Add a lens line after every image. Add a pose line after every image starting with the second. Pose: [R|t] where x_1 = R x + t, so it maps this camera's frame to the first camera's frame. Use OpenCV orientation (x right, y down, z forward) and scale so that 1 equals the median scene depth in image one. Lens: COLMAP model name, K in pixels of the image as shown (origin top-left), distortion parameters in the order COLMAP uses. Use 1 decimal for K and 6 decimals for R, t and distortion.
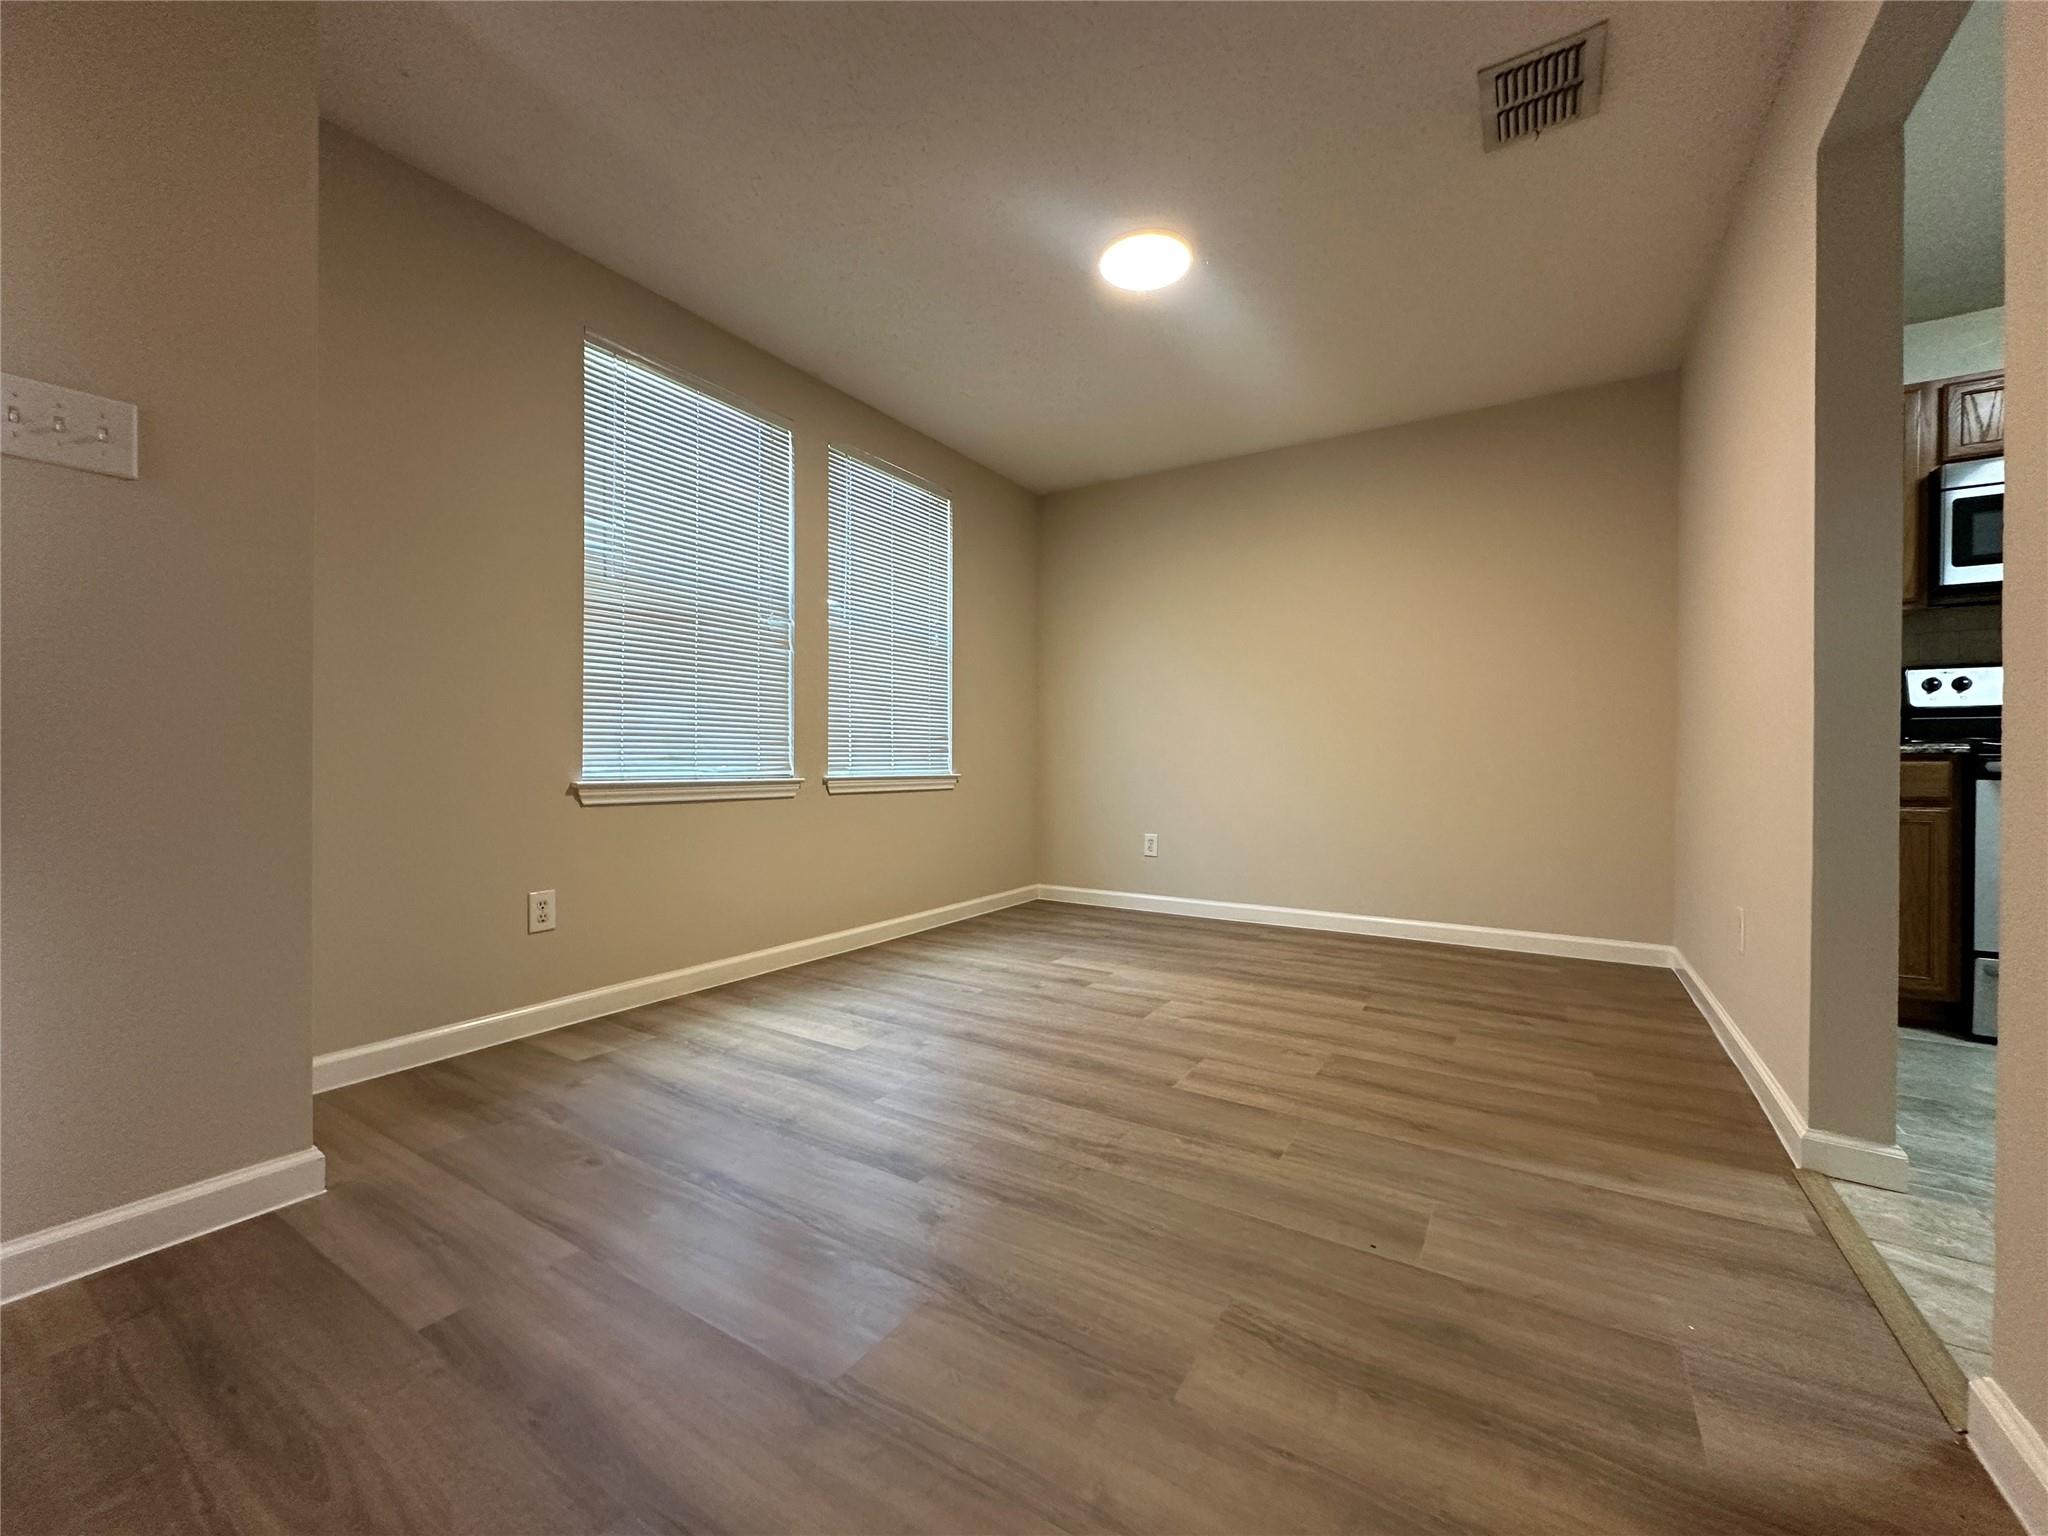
lens RADIAL K [[820.4, 0, 1024.0], [0, 820.4, 768.0], [0, 0, 1]] dist [-0.008864, 0.000418]
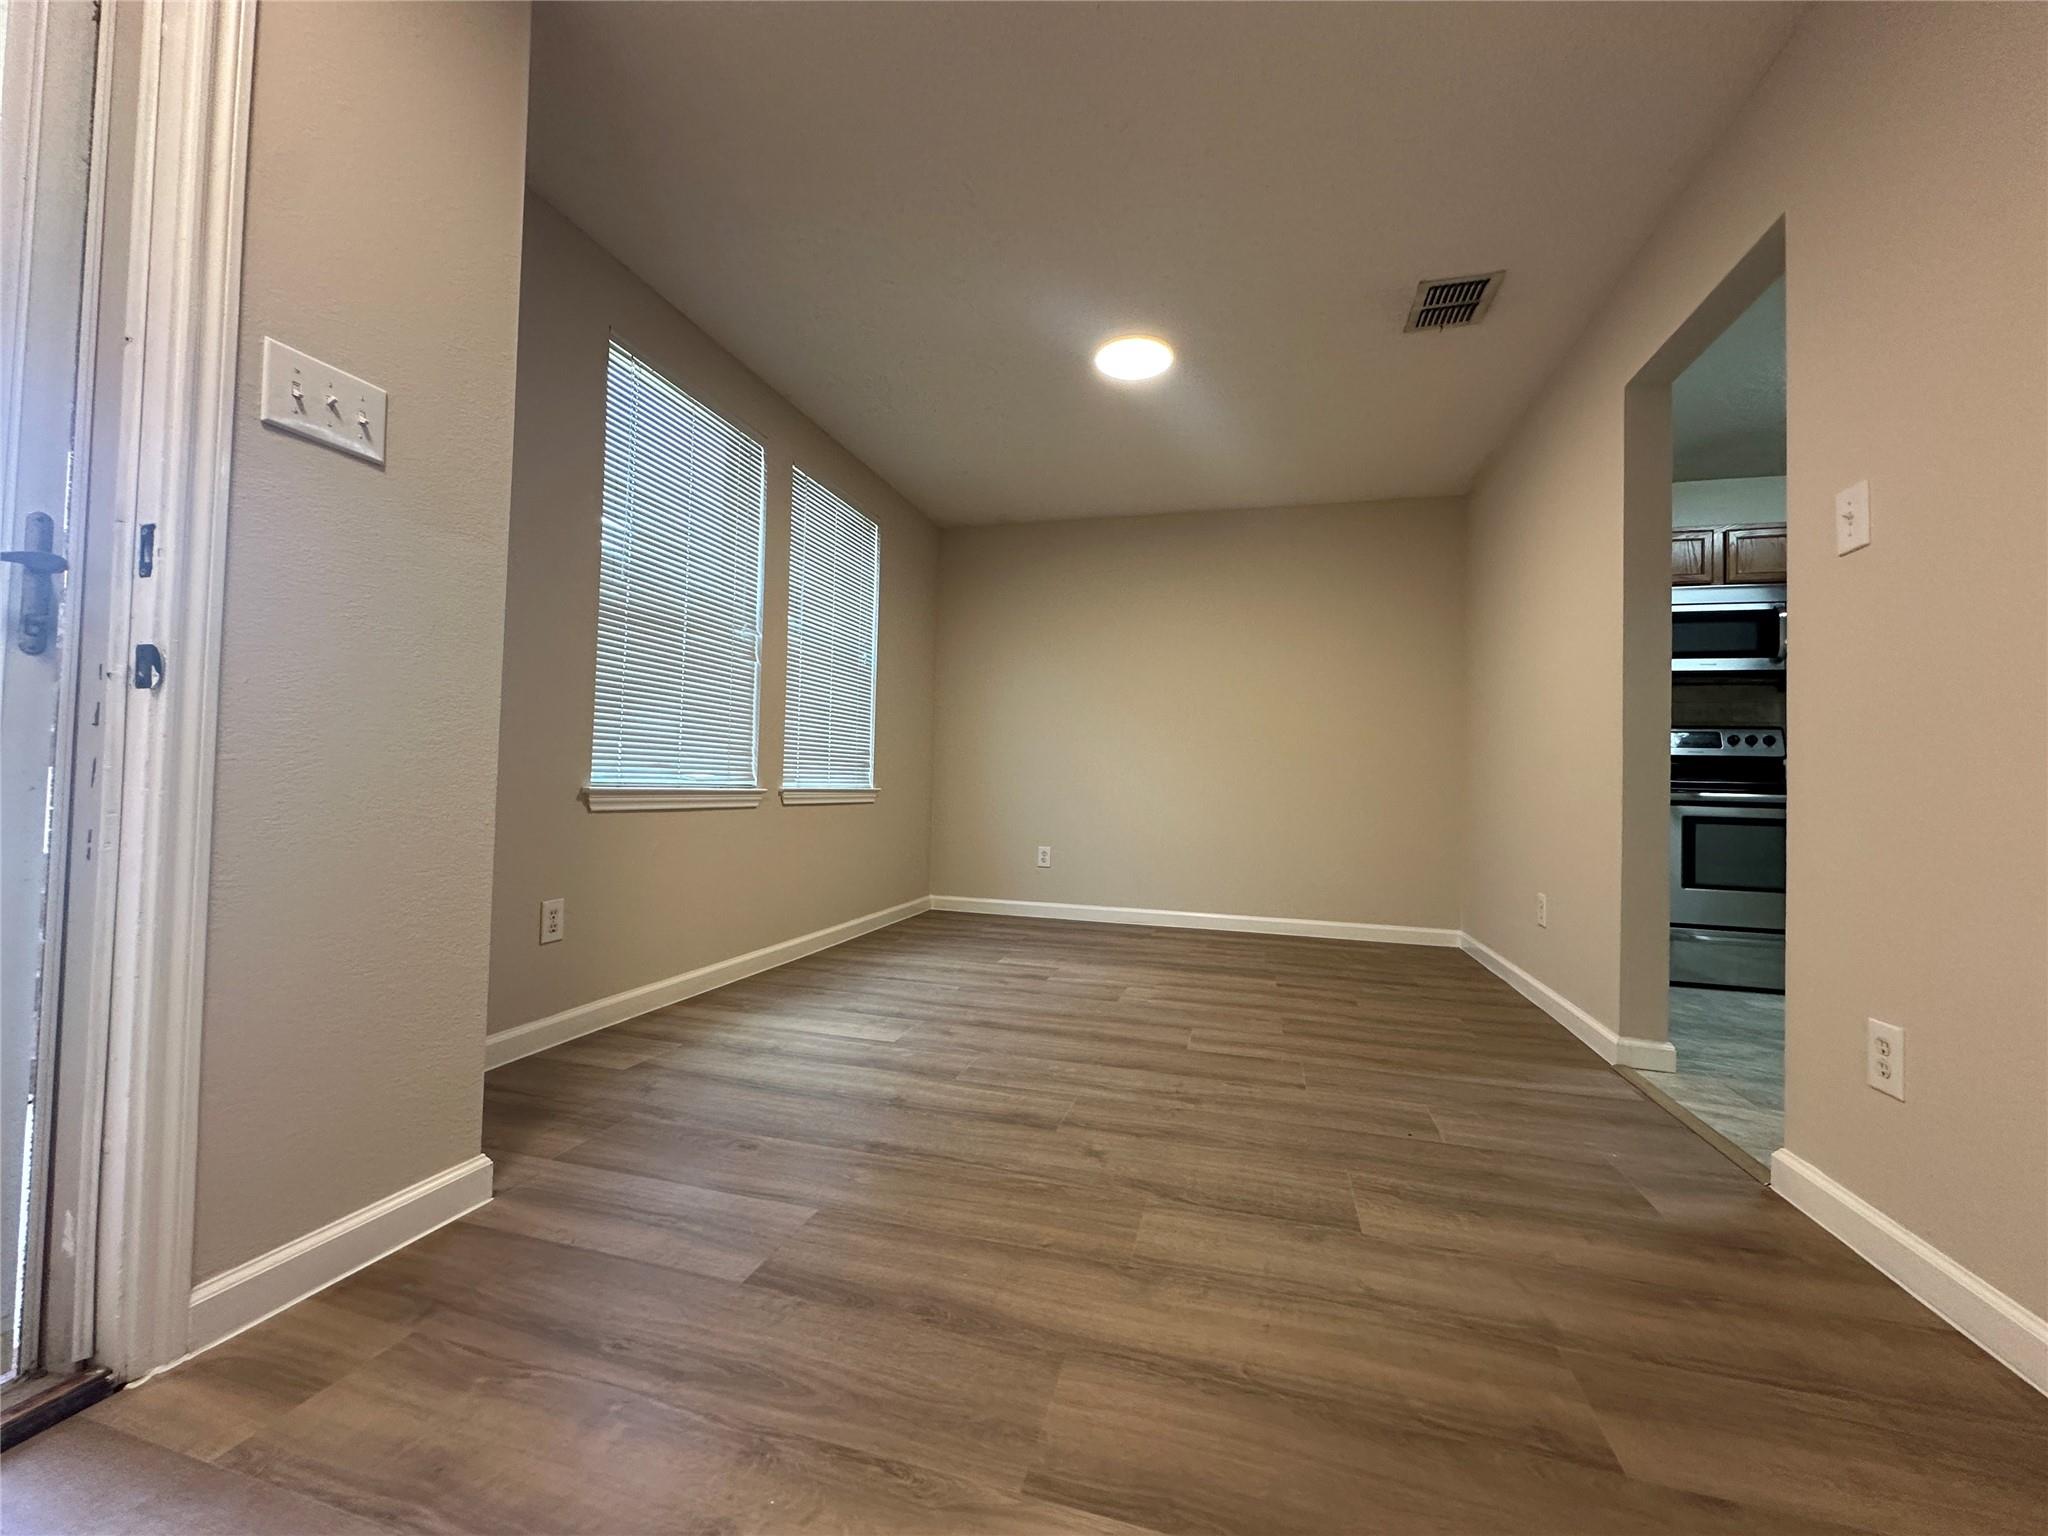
lens RADIAL K [[820.4, 0, 1024.0], [0, 820.4, 768.0], [0, 0, 1]] dist [-0.008864, 0.000418]
pose [[0.957513, 0.027965, 0.287031, -0.333515], [-0.020942, 0.999402, -0.027507, 0.010340], [-0.287628, 0.020327, 0.957526, -0.080512]]
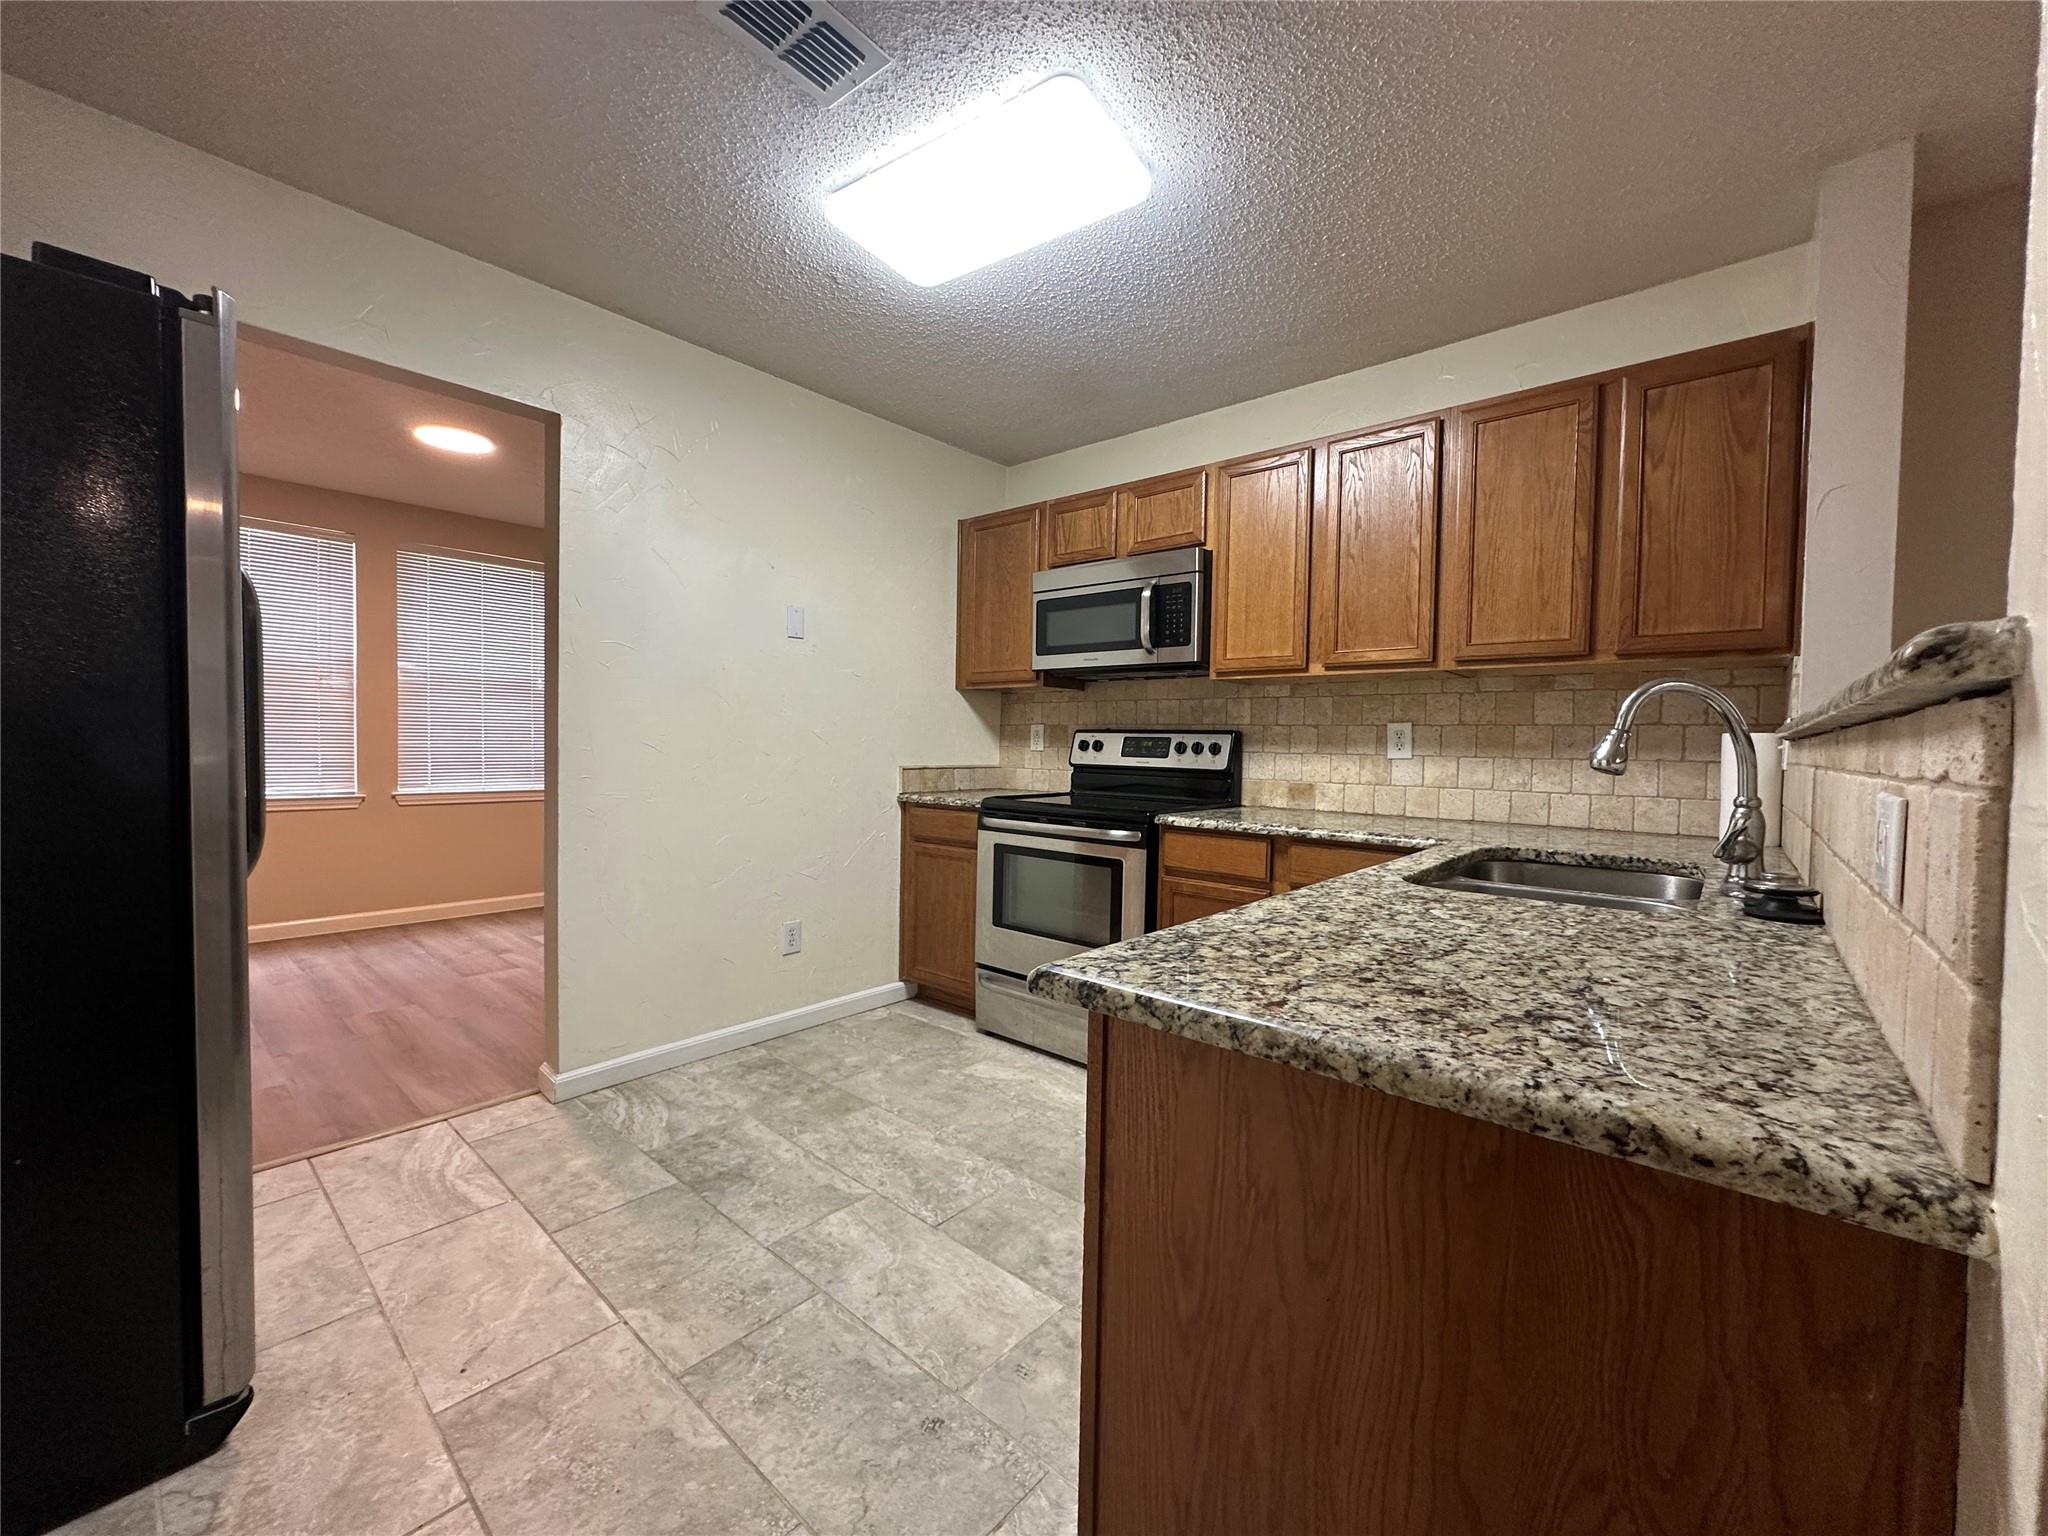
lens RADIAL K [[820.4, 0, 1024.0], [0, 820.4, 768.0], [0, 0, 1]] dist [-0.008864, 0.000418]
pose [[0.988491, 0.017542, -0.150256, 1.356904], [-0.013248, 0.999476, 0.029531, -0.115727], [0.150696, -0.027201, 0.988206, -0.251079]]
